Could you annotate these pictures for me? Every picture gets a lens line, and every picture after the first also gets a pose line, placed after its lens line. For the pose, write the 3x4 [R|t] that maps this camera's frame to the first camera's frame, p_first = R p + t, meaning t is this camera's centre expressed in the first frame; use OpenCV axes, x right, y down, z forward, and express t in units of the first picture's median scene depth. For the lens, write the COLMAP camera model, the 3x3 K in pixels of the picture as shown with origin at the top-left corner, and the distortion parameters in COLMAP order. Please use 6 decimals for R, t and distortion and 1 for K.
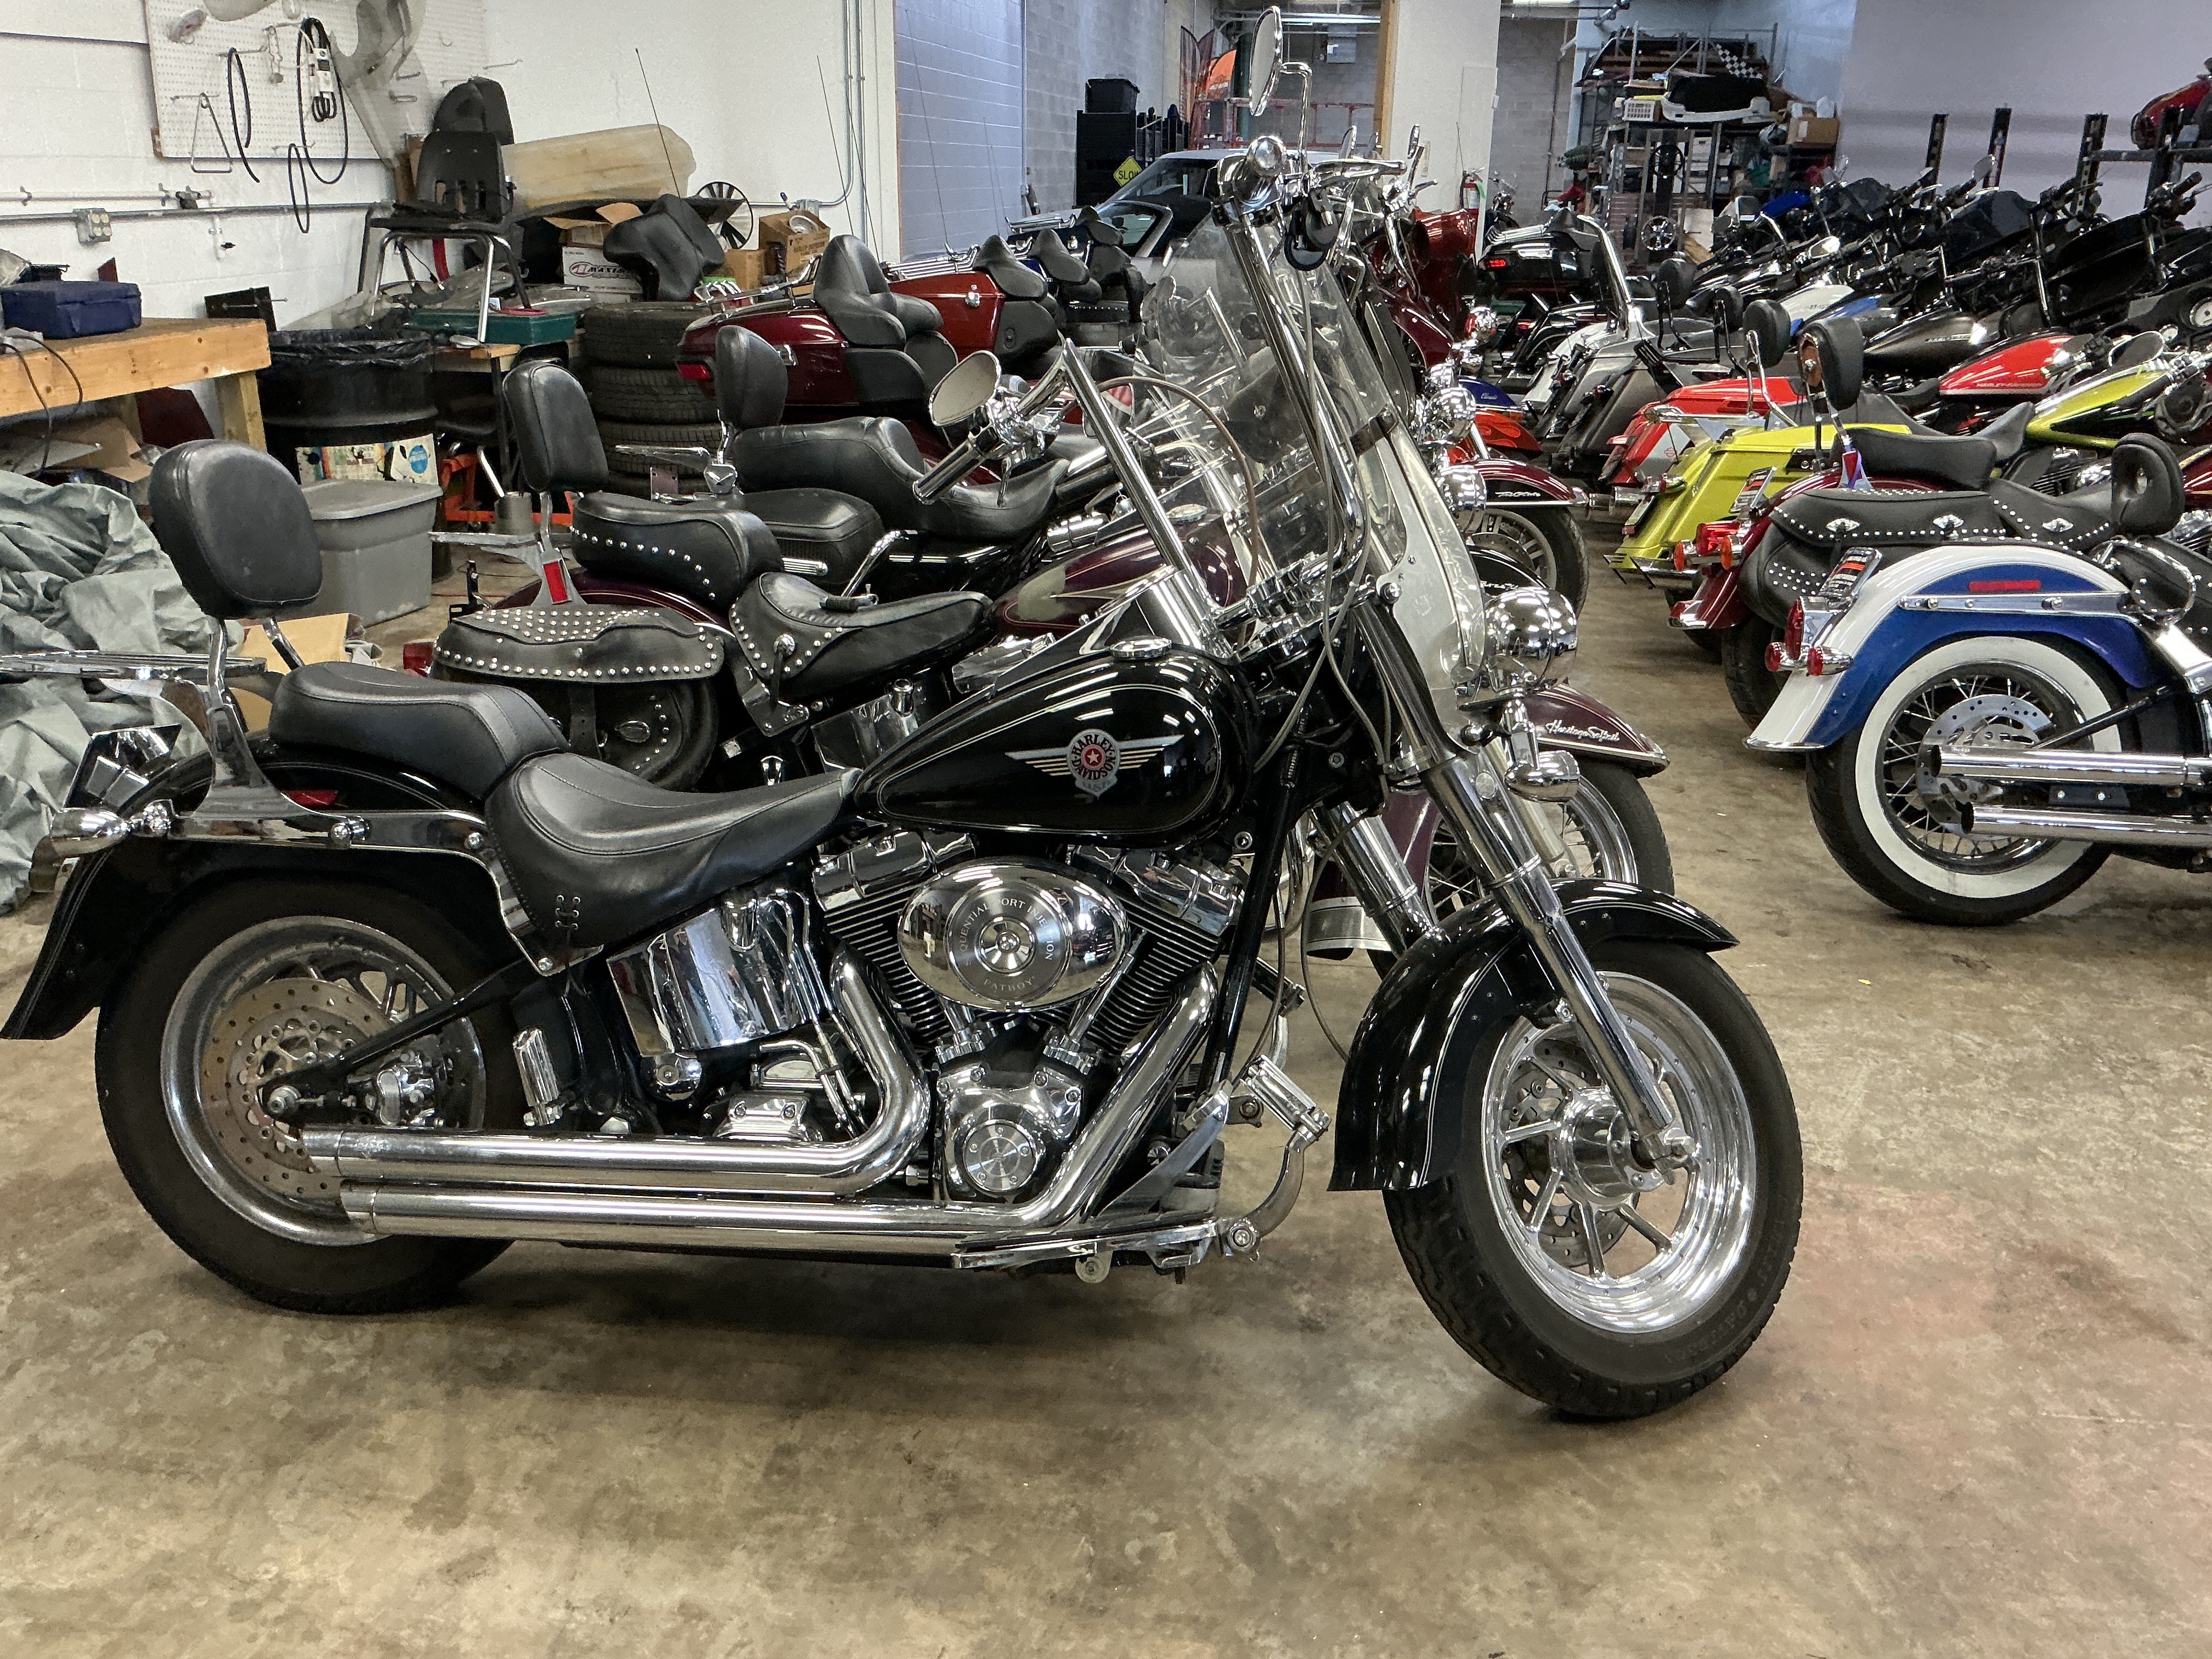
lens RADIAL K [[1905.7, 0, 1106.7], [0, 1905.7, 828.2], [0, 0, 1]] dist [0.045080, -0.063221]
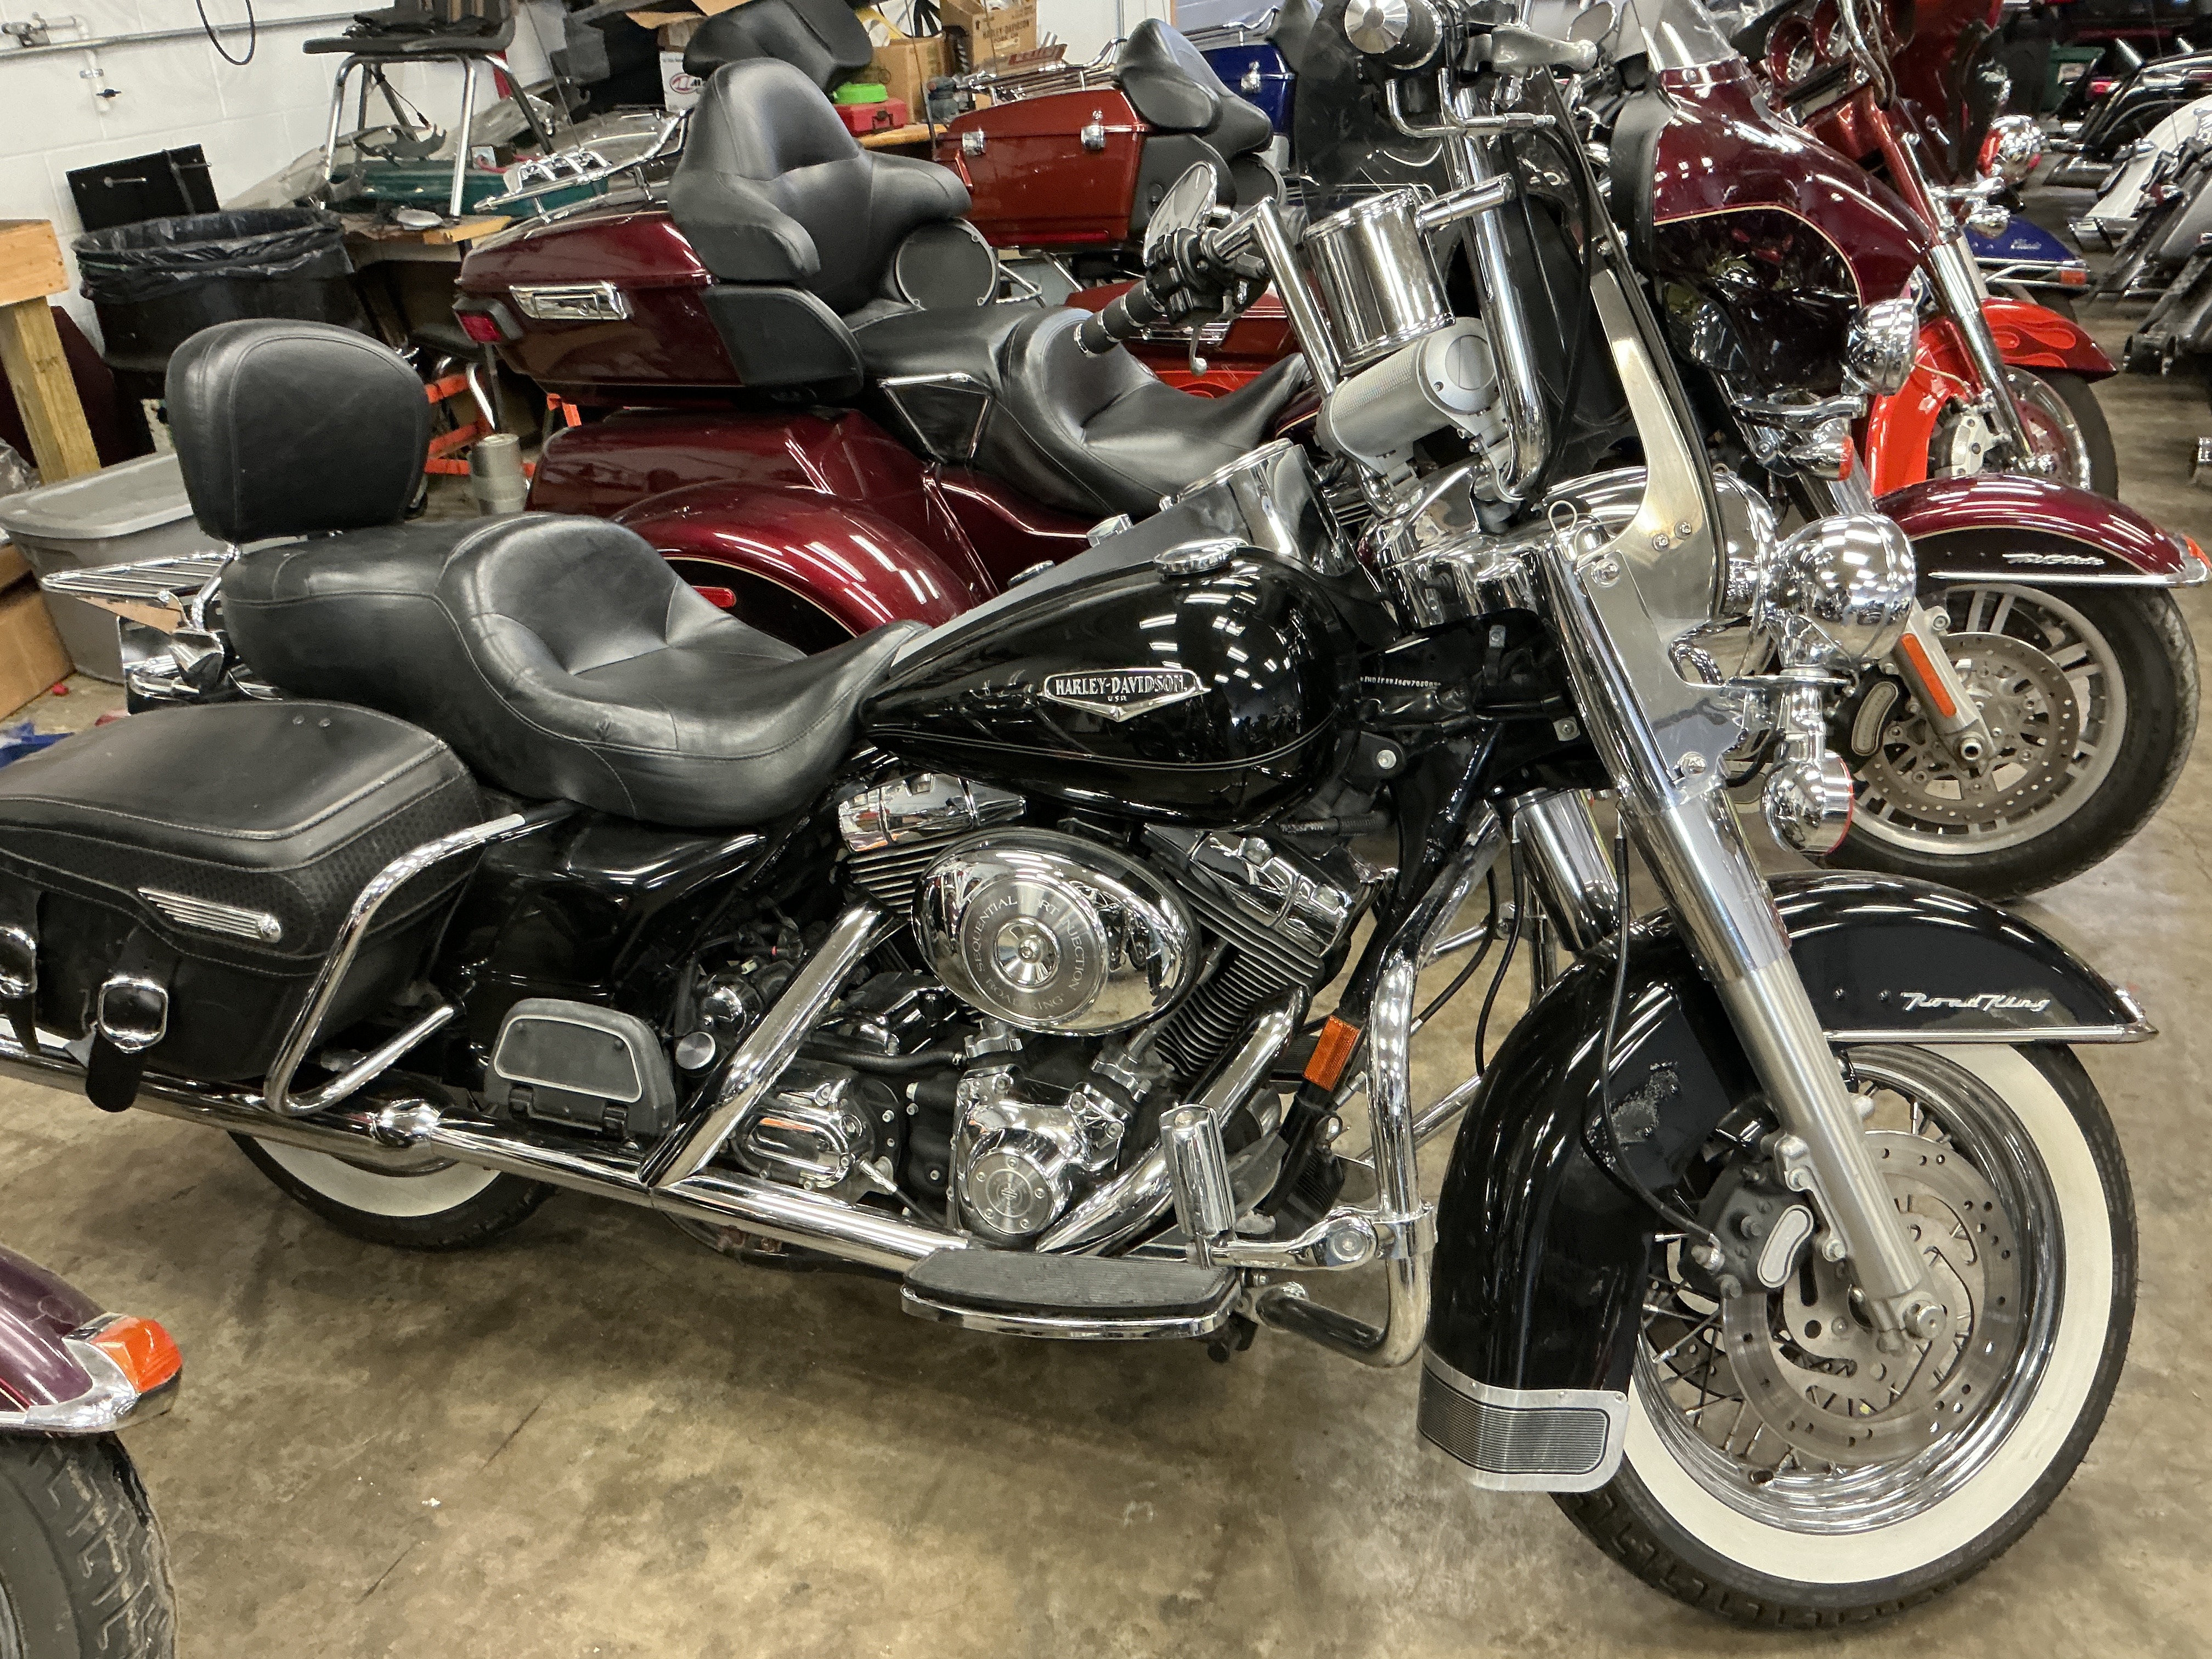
lens RADIAL K [[1942.1, 0, 1113.9], [0, 1942.1, 836.3], [0, 0, 1]] dist [-0.016280, 0.004003]
pose [[0.971654, 0.046402, -0.231809, 0.079903], [-0.017563, 0.992007, 0.124953, -0.126724], [0.235755, -0.117340, 0.964703, 0.367044]]
